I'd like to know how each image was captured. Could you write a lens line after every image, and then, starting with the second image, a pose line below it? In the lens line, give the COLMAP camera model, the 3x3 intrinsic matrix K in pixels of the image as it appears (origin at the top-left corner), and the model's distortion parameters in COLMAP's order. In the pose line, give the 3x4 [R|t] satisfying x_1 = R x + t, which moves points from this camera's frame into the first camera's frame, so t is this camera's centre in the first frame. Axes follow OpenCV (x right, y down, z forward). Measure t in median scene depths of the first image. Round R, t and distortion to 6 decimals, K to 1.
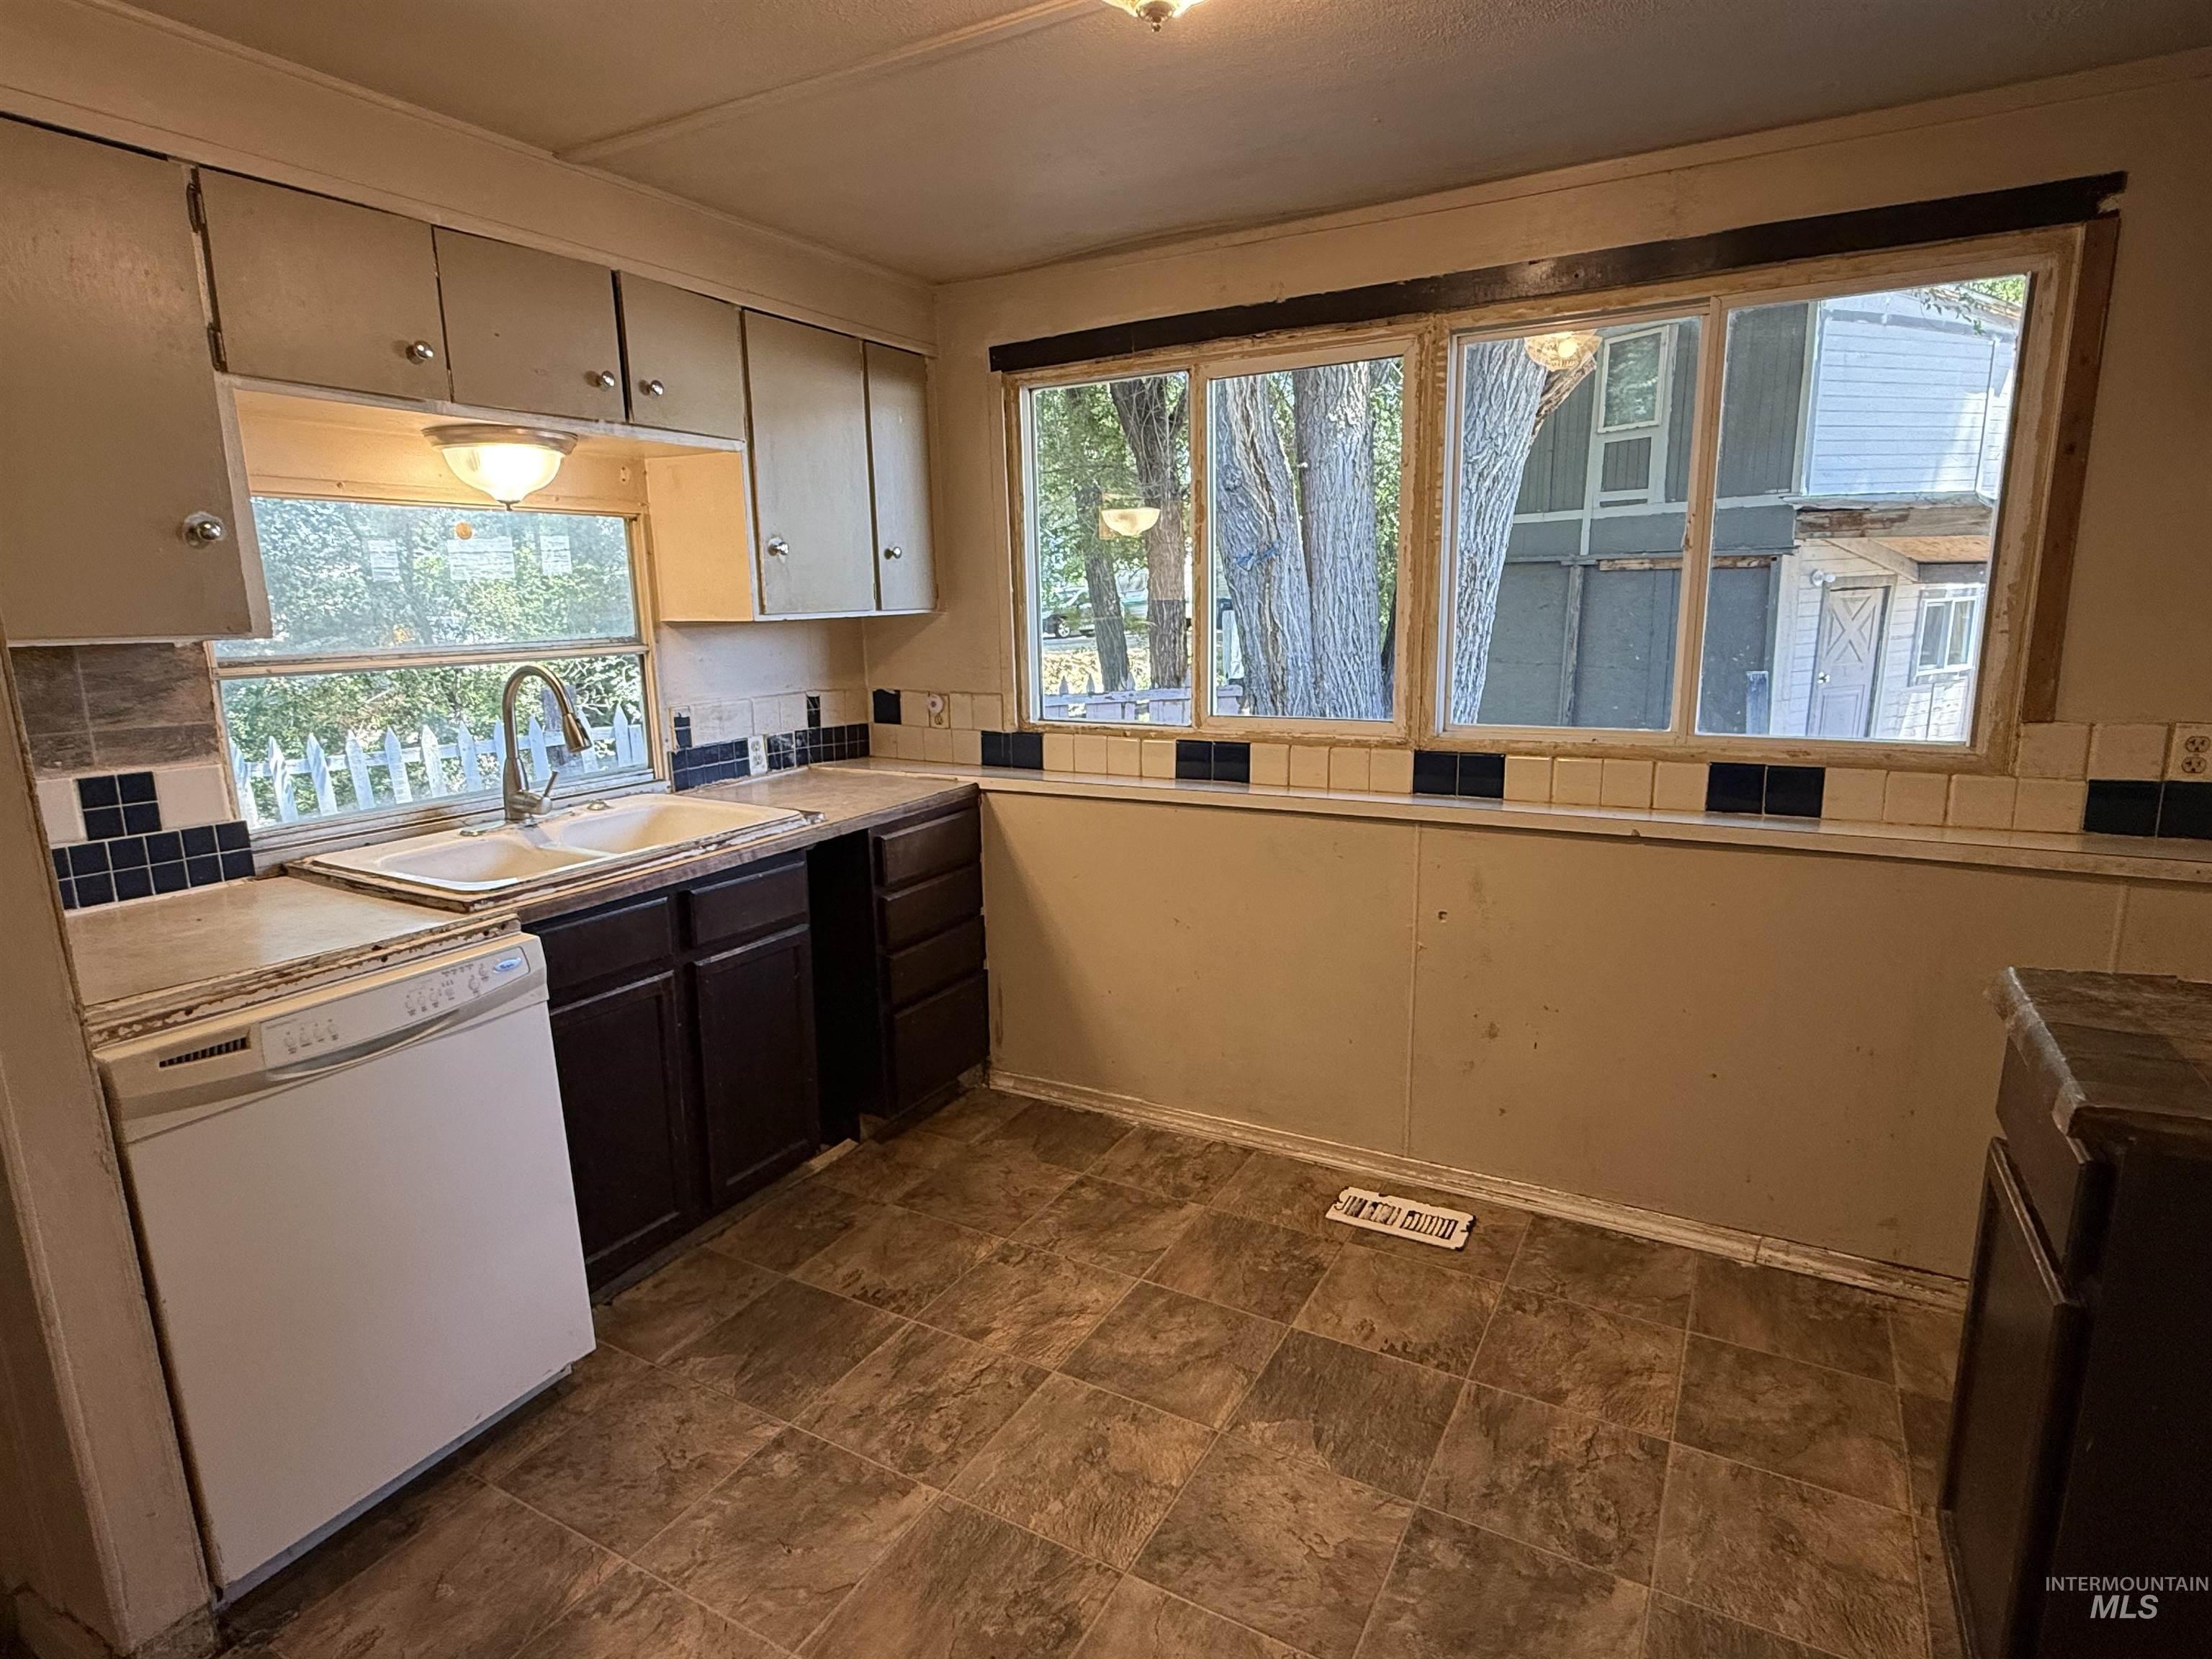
lens RADIAL K [[1175.7, 0, 1102.5], [0, 1175.7, 838.2], [0, 0, 1]] dist [-0.000398, -0.000547]
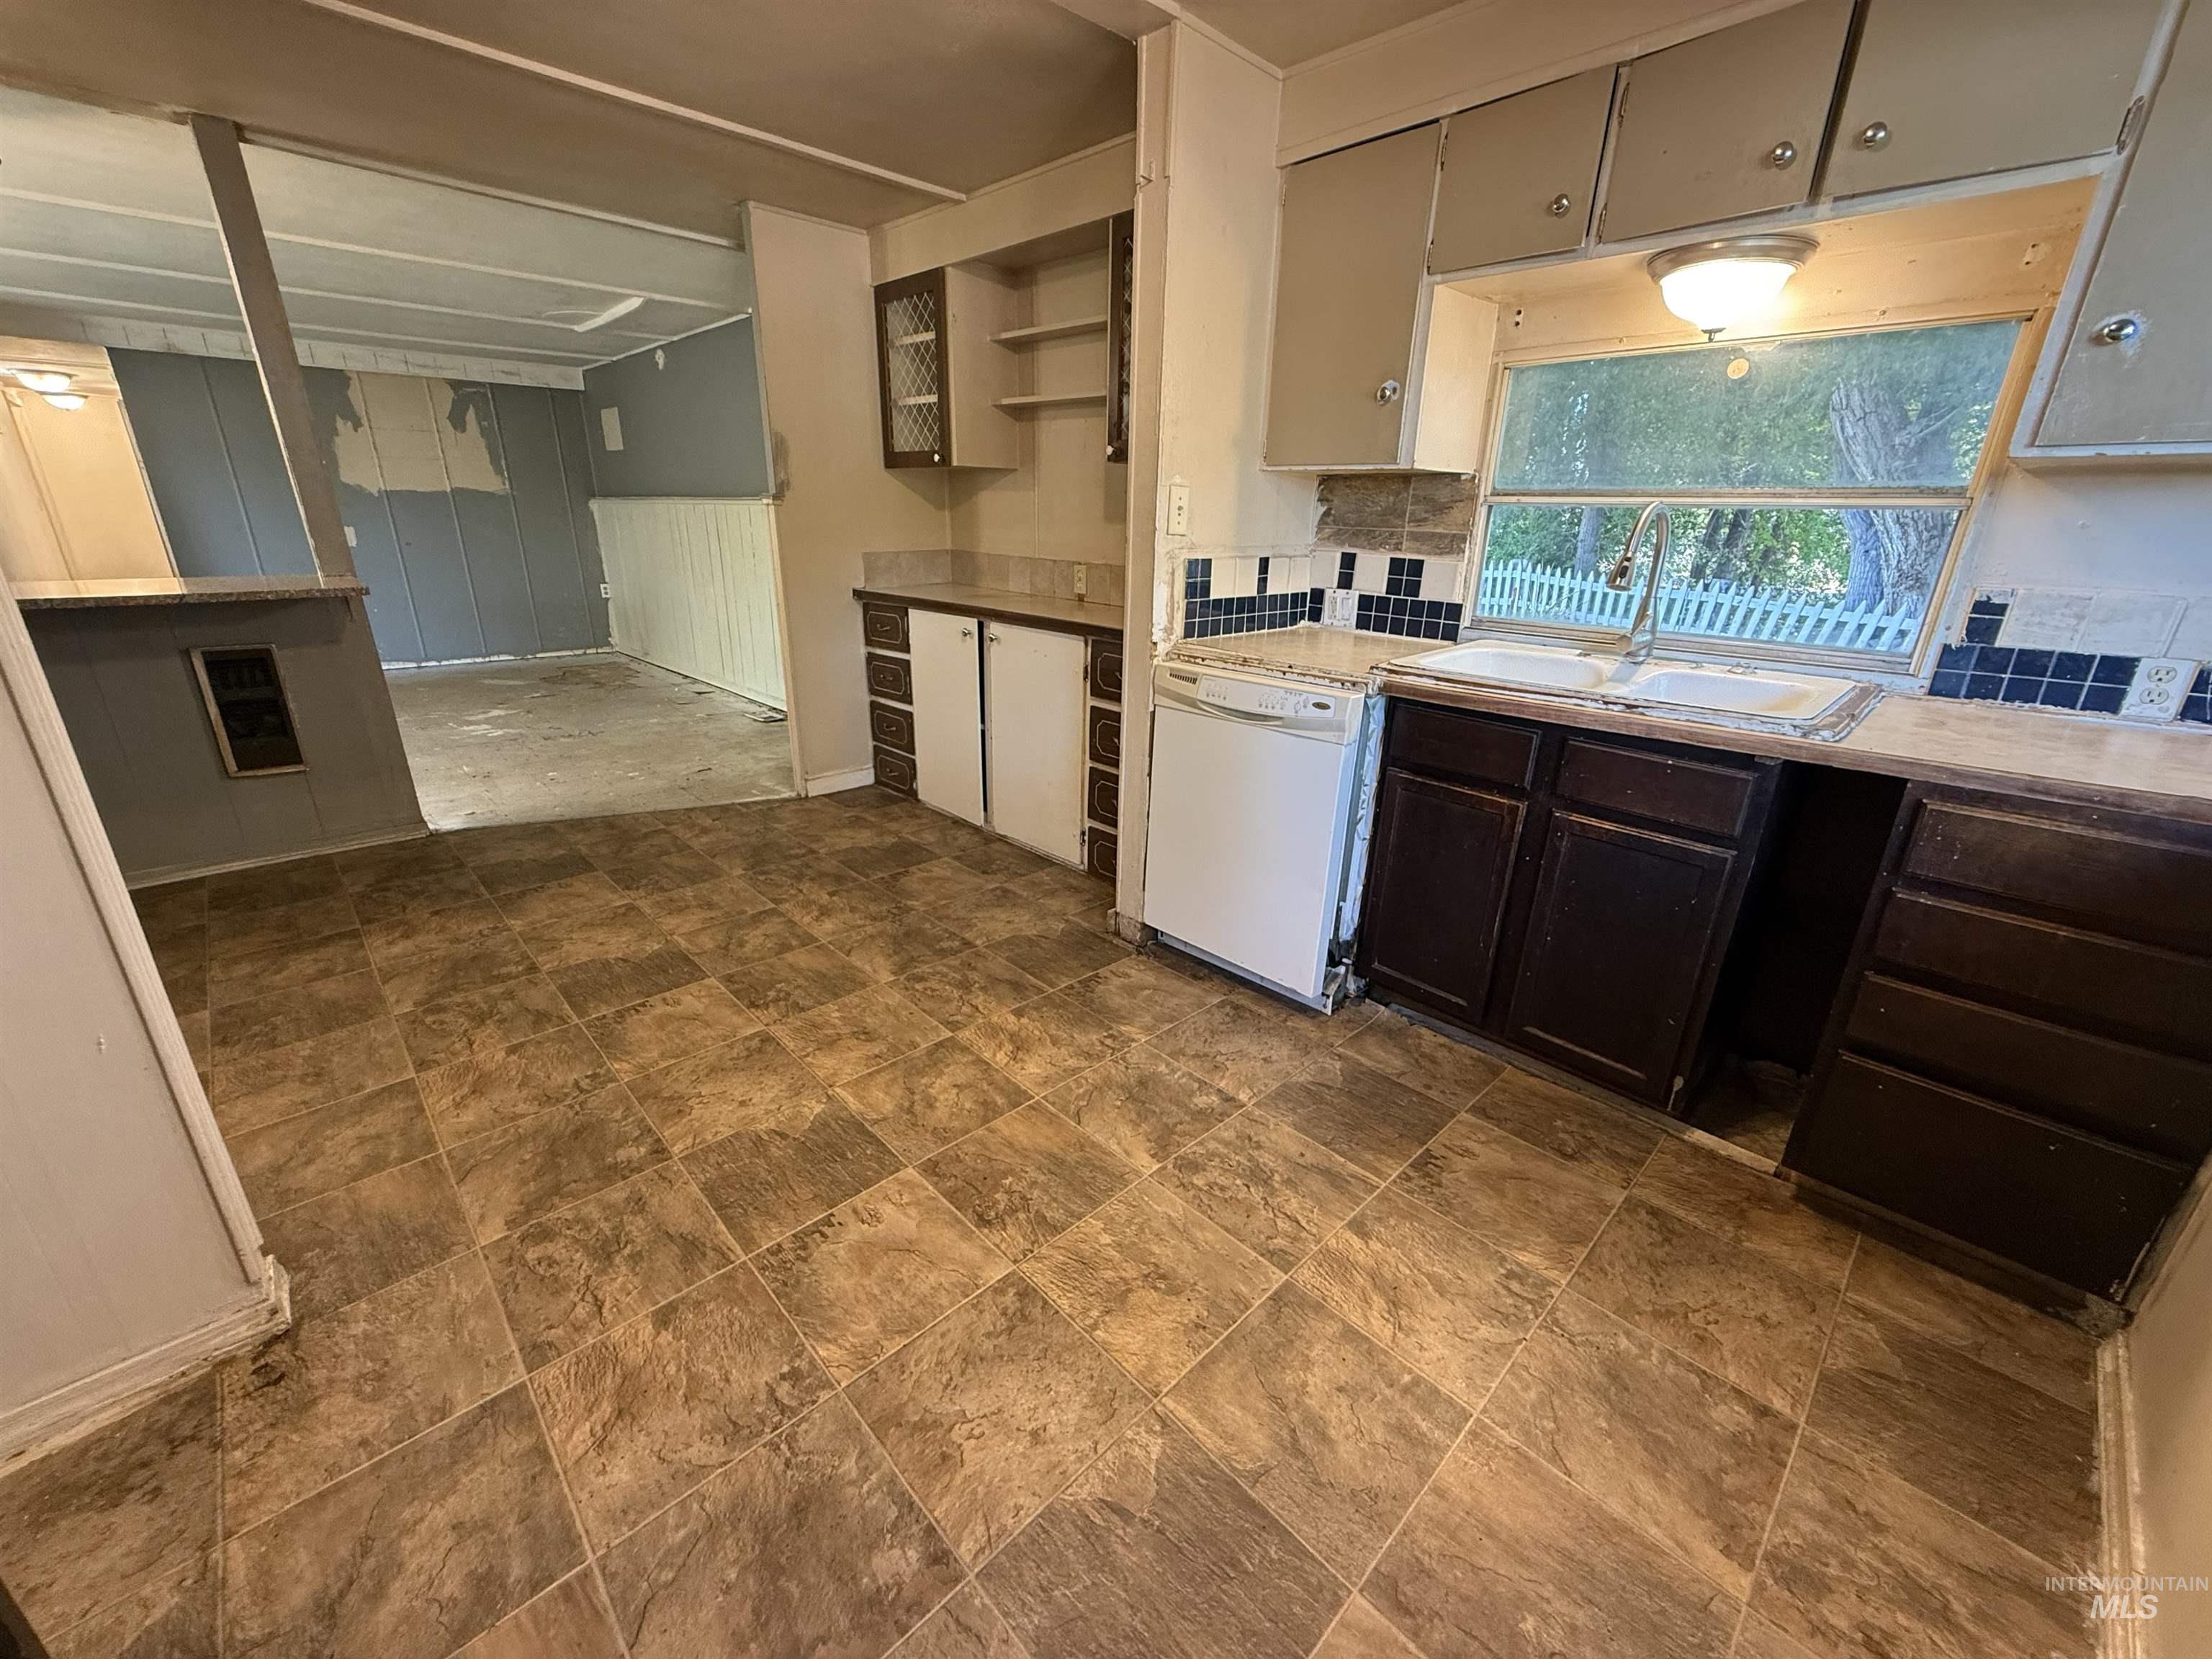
lens RADIAL K [[879.8, 0, 1100.2], [0, 879.8, 833.7], [0, 0, 1]] dist [-0.000678, 0.000057]
pose [[-0.286635, 0.342731, -0.894637, 0.441066], [-0.208278, 0.889193, 0.407376, -0.100912], [0.935126, 0.303102, -0.183491, 0.762001]]
